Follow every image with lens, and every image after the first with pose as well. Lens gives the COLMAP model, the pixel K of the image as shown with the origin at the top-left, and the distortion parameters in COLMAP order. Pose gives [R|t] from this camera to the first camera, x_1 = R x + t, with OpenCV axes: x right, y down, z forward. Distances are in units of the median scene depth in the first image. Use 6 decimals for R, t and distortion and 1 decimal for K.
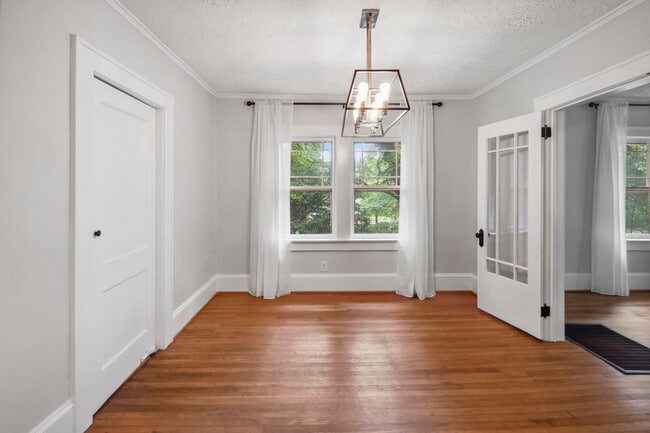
lens RADIAL K [[307.9, 0, 325.9], [0, 307.9, 188.6], [0, 0, 1]] dist [-0.000186, 0.000194]
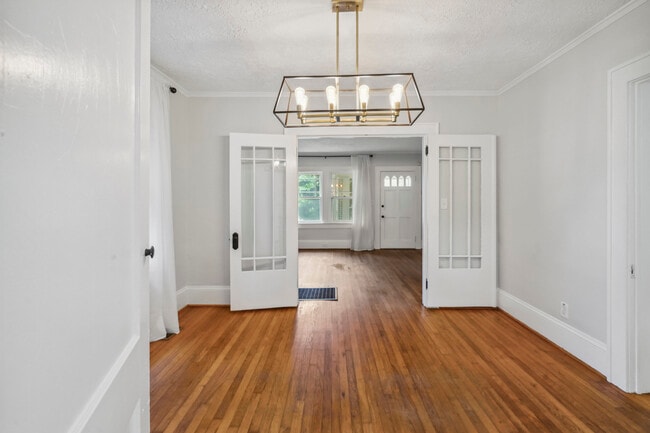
lens RADIAL K [[305.6, 0, 325.2], [0, 305.6, 202.4], [0, 0, 1]] dist [-0.000655, -0.000045]
pose [[0.044407, -0.002882, 0.999009, -0.531109], [0.000694, 0.999996, 0.002854, 0.029548], [-0.999013, 0.000567, 0.044409, 0.695974]]
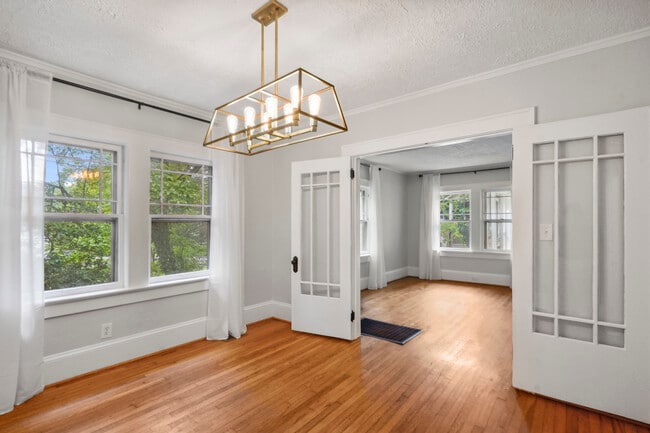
lens RADIAL K [[306.7, 0, 325.9], [0, 306.7, 221.4], [0, 0, 1]] dist [-0.002964, -0.000398]
pose [[0.647949, 0.005370, 0.761665, -0.264555], [0.000481, 0.999972, -0.007459, 0.017705], [-0.761684, 0.005199, 0.647928, 0.231218]]
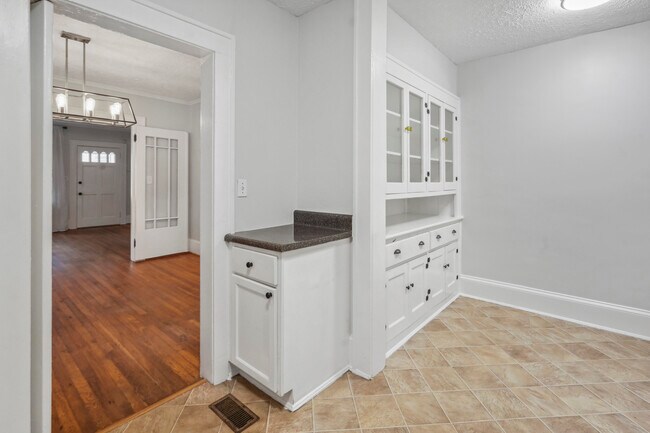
lens RADIAL K [[313.4, 0, 325.6], [0, 313.4, 180.2], [0, 0, 1]] dist [0.002927, 0.000772]
pose [[-0.741436, -0.007635, 0.670981, -1.043259], [-0.006555, 0.999970, 0.004136, 0.026922], [-0.670992, -0.001332, -0.741463, 0.864133]]
